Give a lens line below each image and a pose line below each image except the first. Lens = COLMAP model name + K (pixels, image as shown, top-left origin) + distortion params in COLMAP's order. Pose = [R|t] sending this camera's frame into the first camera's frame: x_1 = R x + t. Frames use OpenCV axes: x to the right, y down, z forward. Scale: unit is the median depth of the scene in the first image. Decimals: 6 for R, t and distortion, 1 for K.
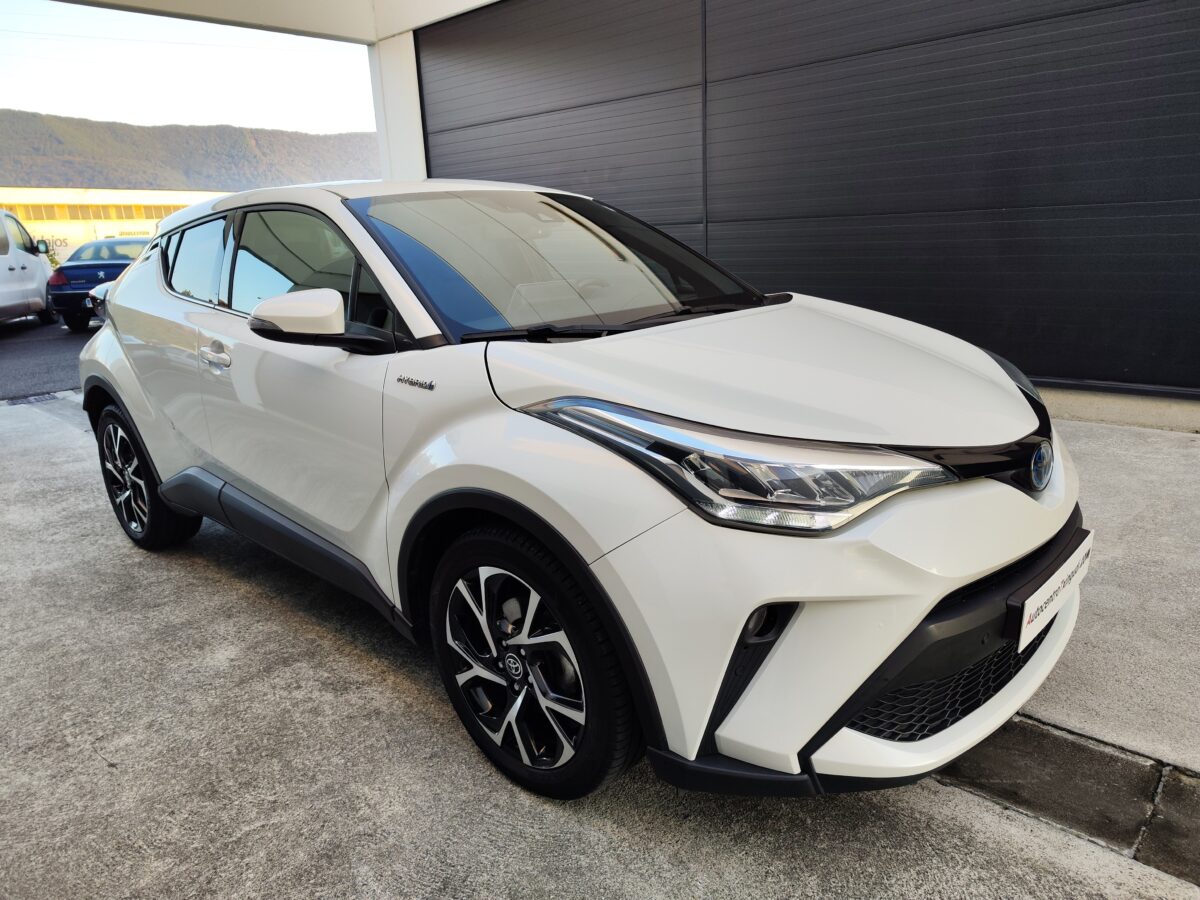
lens RADIAL K [[815.7, 0, 596.0], [0, 815.7, 452.3], [0, 0, 1]] dist [0.017296, -0.011766]
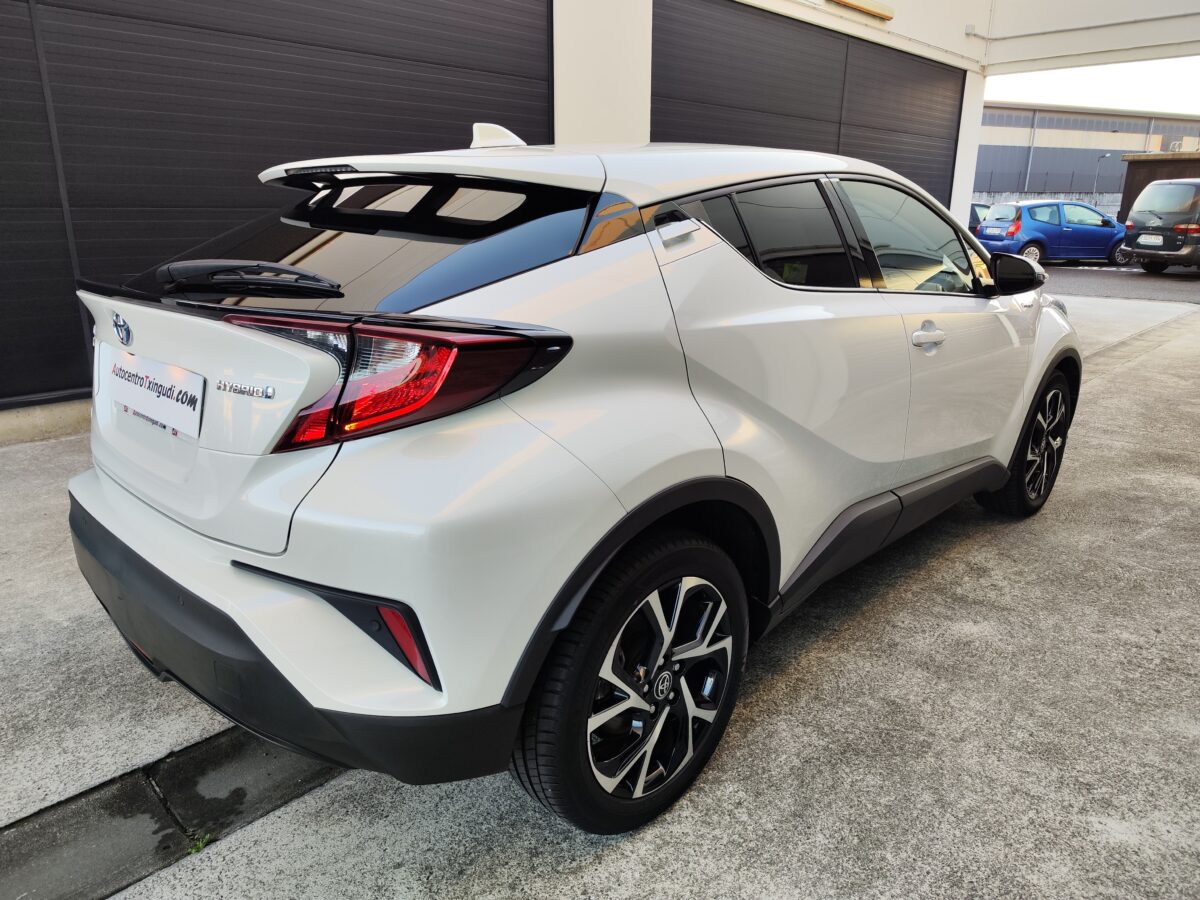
lens RADIAL K [[815.7, 0, 595.8], [0, 815.7, 447.1], [0, 0, 1]] dist [0.017296, -0.011766]
pose [[0.016937, -0.241435, 0.970269, -1.490693], [0.266915, 0.936284, 0.228319, -0.335395], [-0.963571, 0.255112, 0.080301, 1.409809]]
